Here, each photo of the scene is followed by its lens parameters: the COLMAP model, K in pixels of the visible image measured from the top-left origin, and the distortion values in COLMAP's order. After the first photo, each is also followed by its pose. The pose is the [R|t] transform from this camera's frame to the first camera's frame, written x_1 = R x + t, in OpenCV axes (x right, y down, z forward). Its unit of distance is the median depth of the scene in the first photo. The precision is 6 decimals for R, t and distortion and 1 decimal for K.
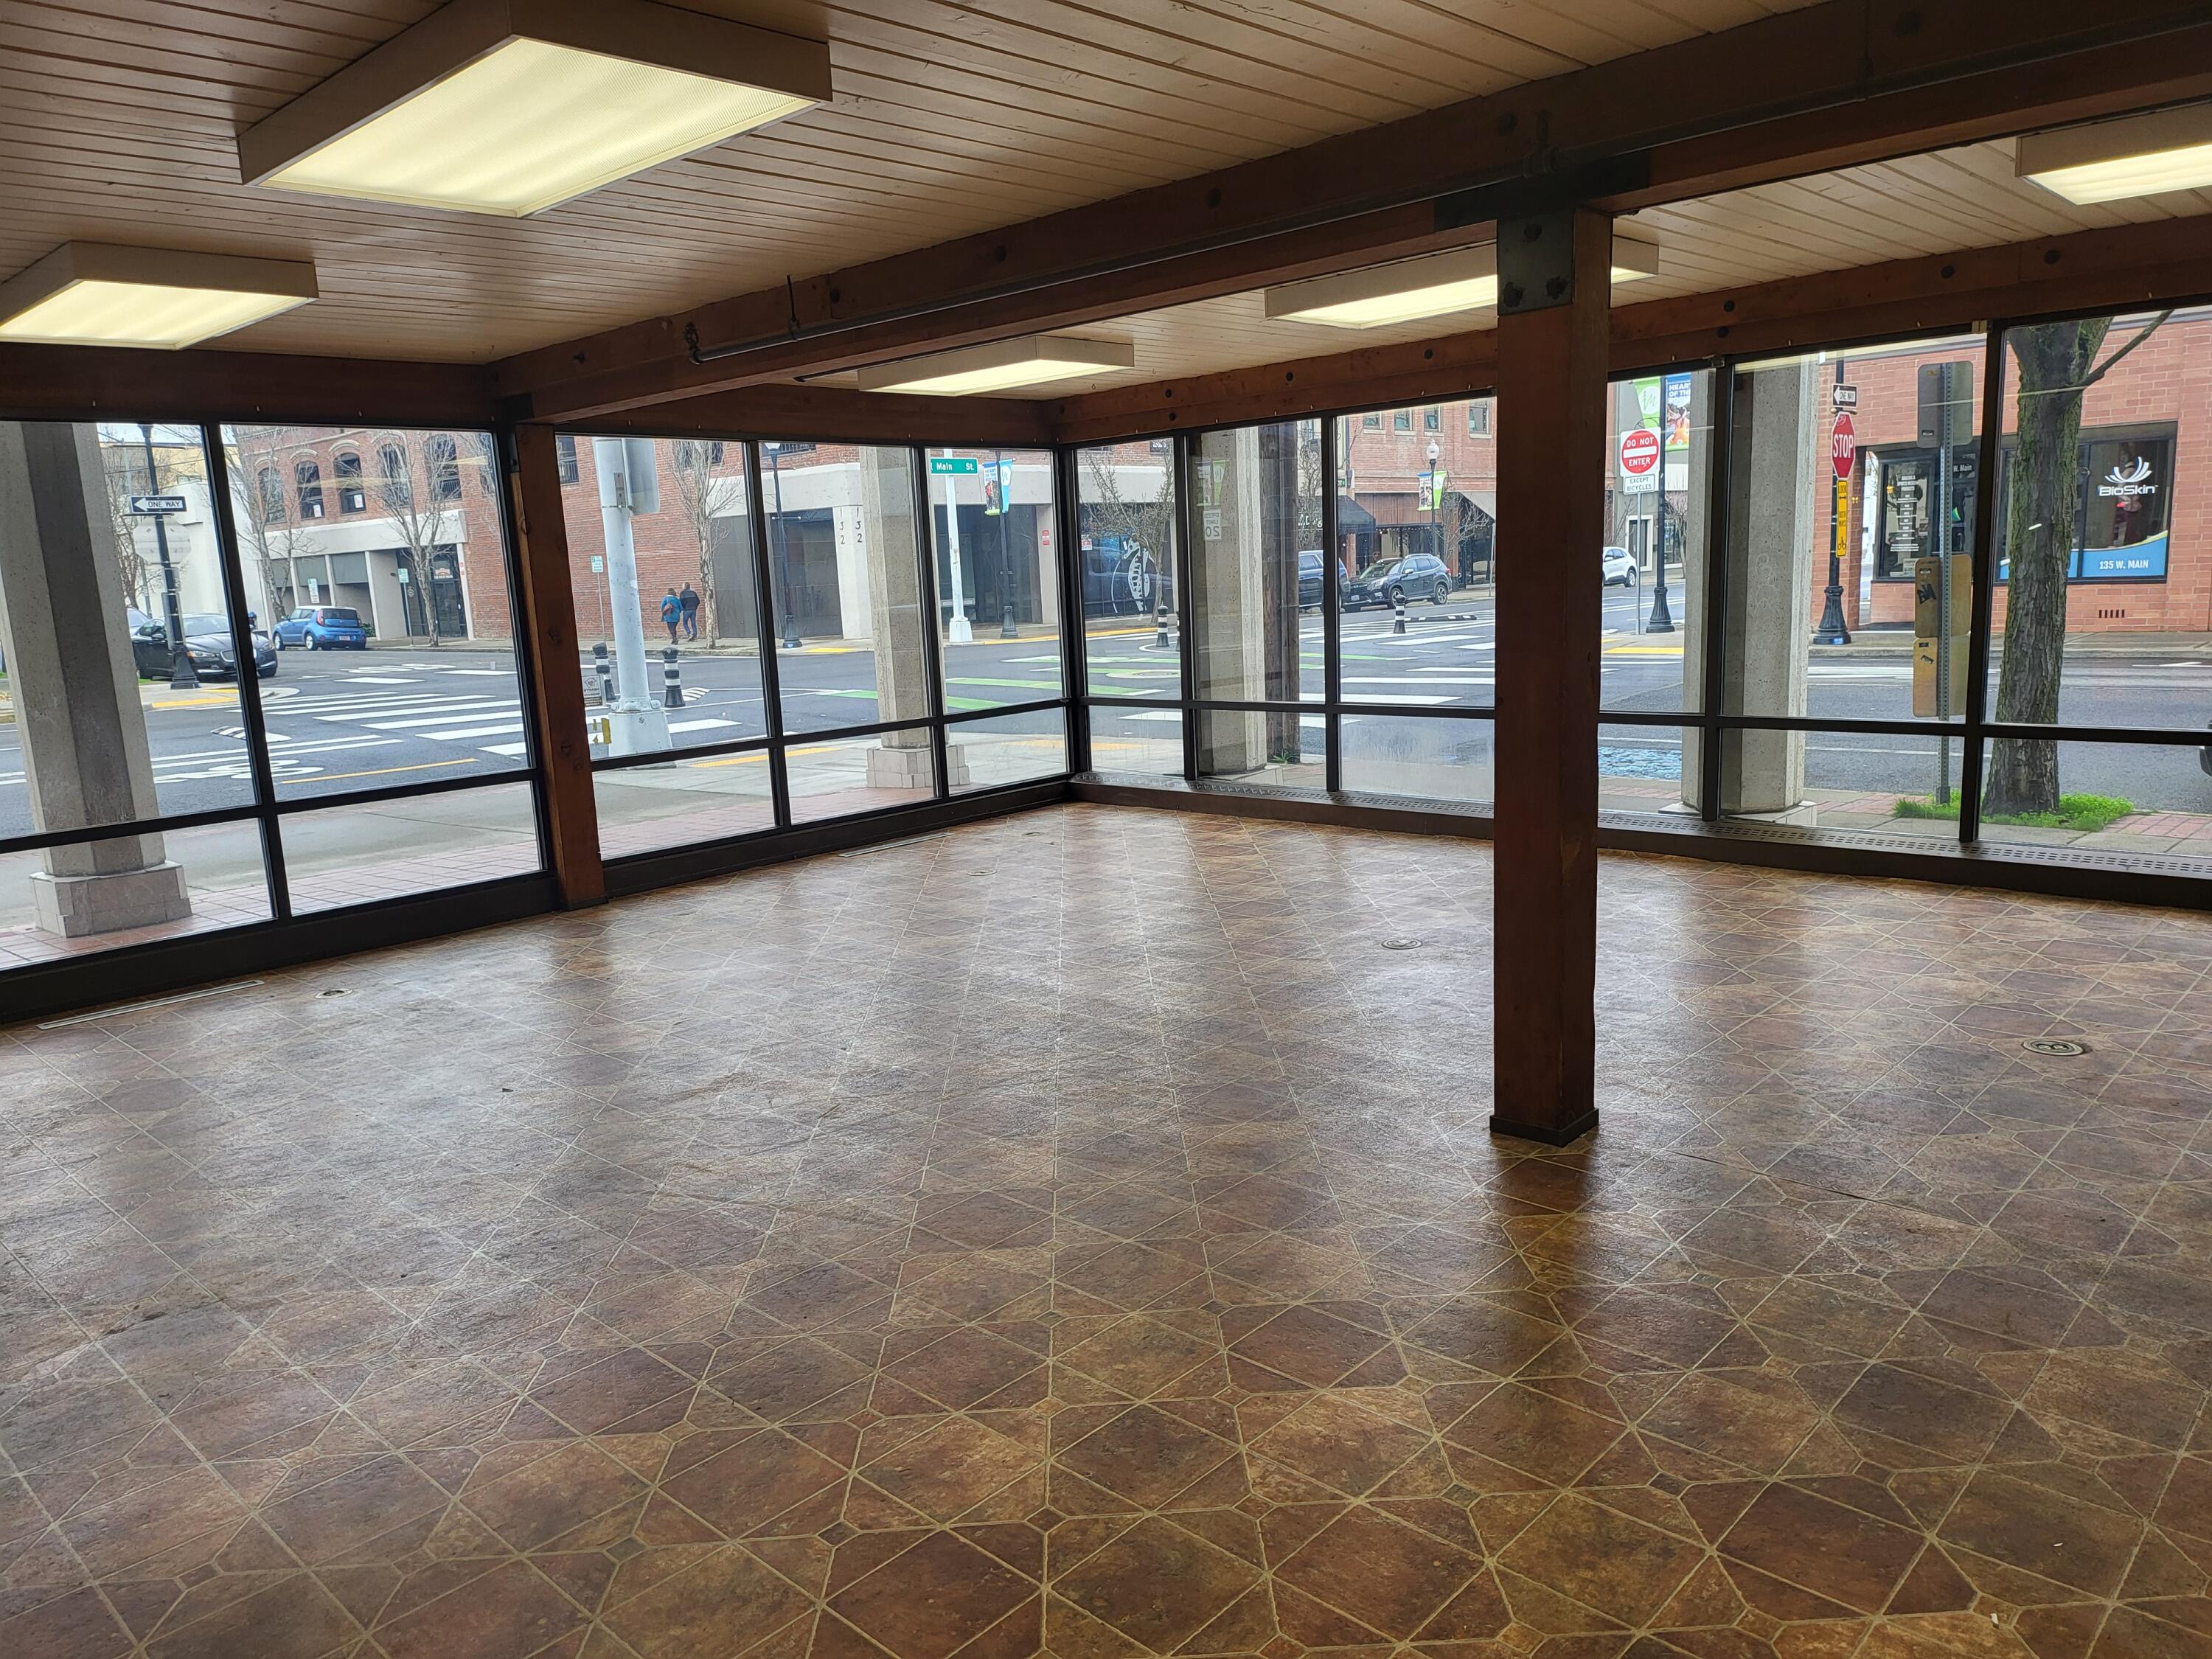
lens RADIAL K [[1576.8, 0, 1110.8], [0, 1576.8, 825.7], [0, 0, 1]] dist [0.066461, -0.071854]
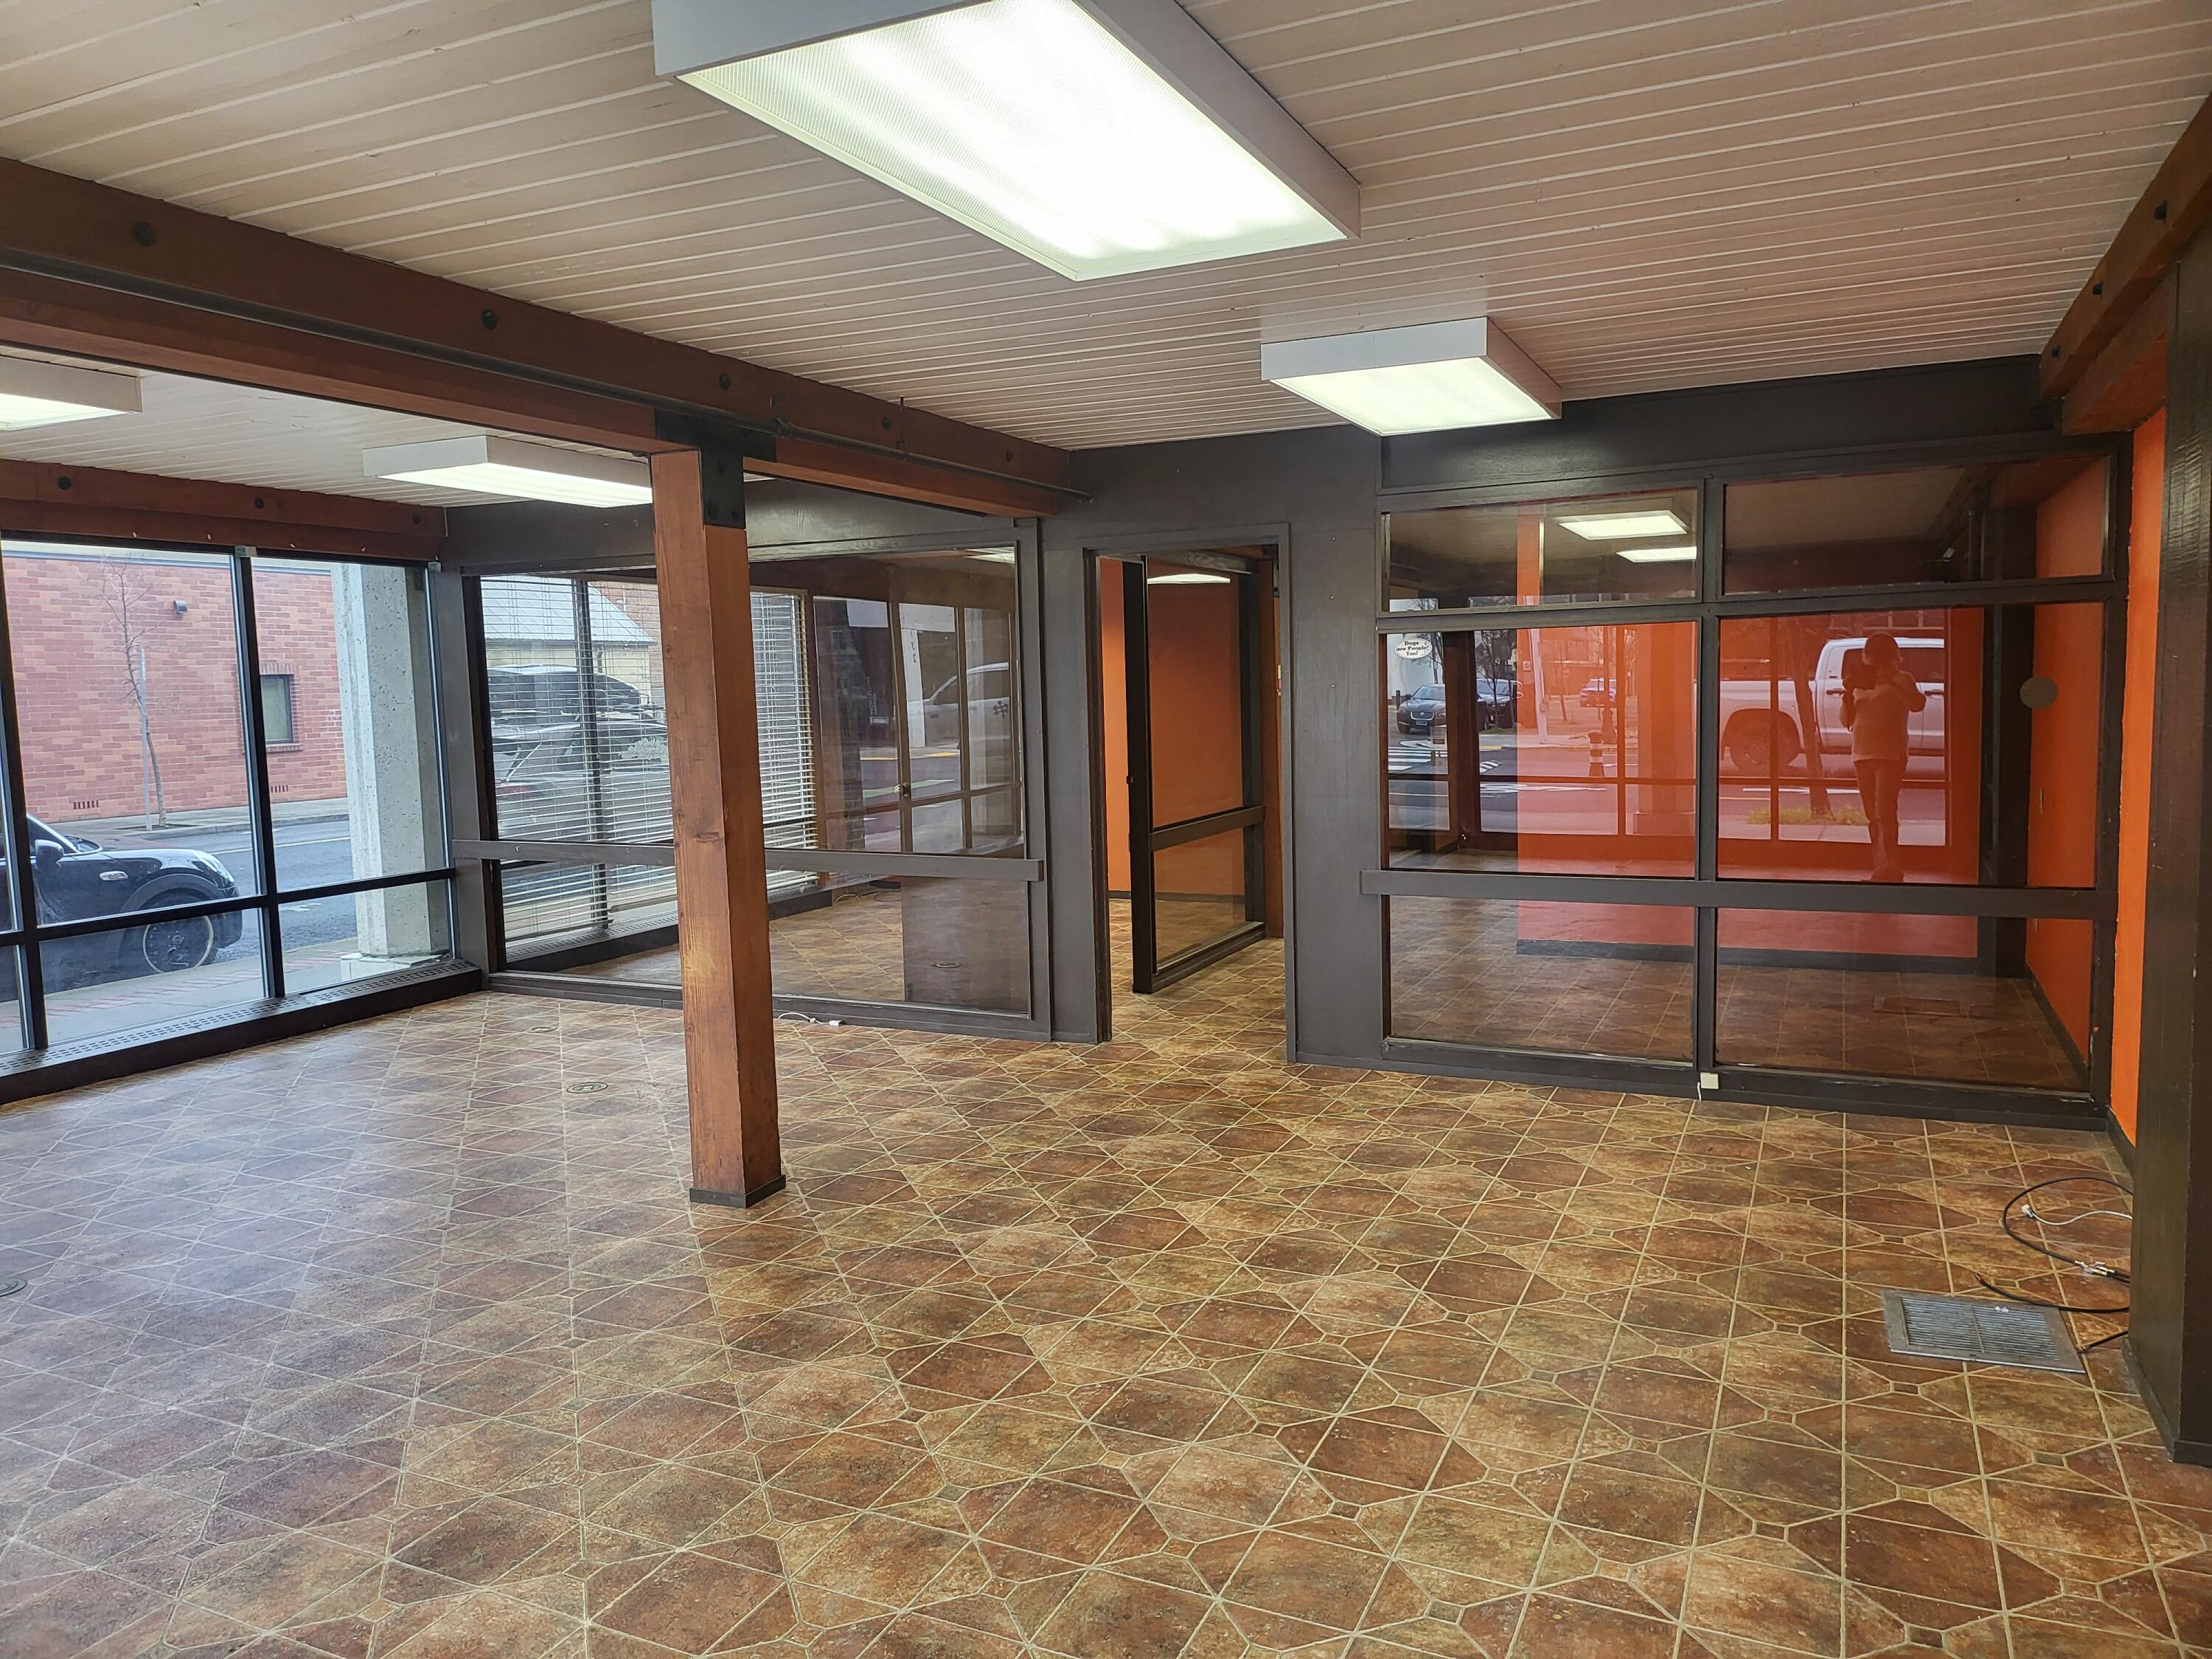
lens RADIAL K [[1576.8, 0, 1083.4], [0, 1576.8, 822.3], [0, 0, 1]] dist [0.066461, -0.071854]
pose [[-0.298038, -0.035906, 0.953878, -1.349025], [0.203864, 0.973842, 0.100355, -0.214430], [-0.932530, 0.224371, -0.282922, 1.504276]]
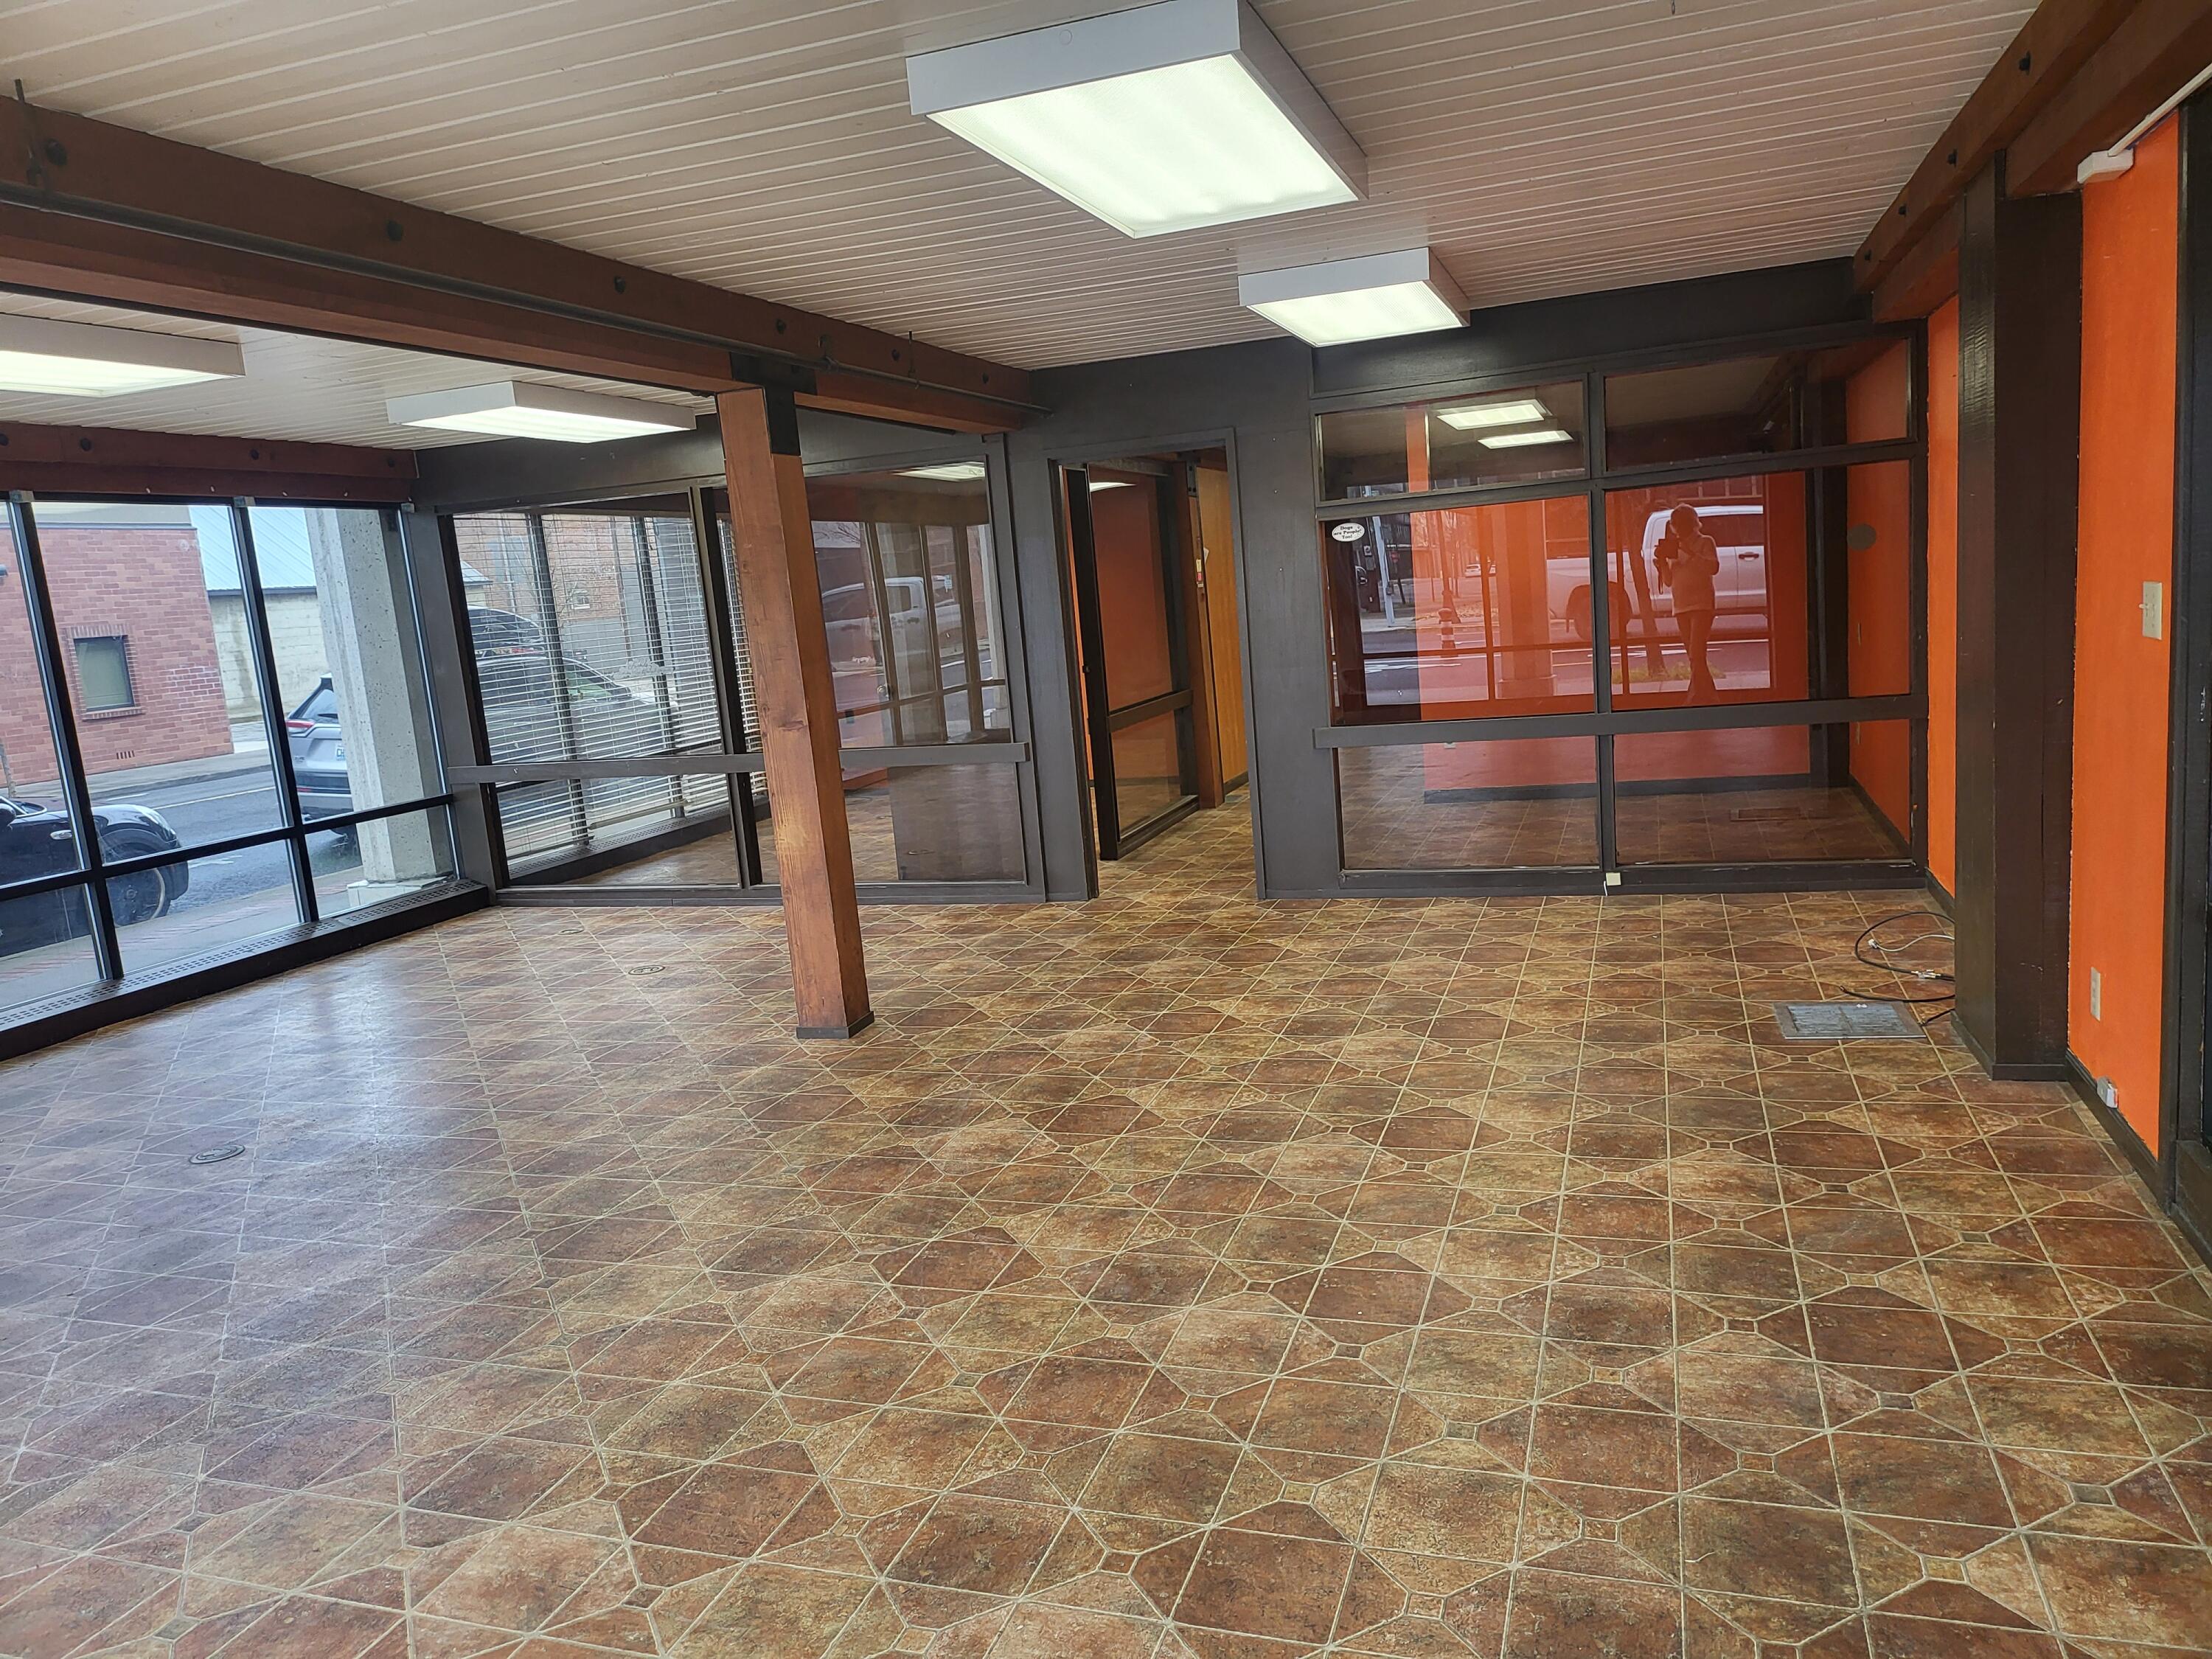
lens RADIAL K [[1576.8, 0, 1107.3], [0, 1576.8, 828.4], [0, 0, 1]] dist [0.066461, -0.071854]
pose [[-0.403163, -0.064922, 0.912822, -1.530321], [0.258133, 0.948908, 0.181497, -0.239152], [-0.877968, 0.308802, -0.365806, 1.755056]]
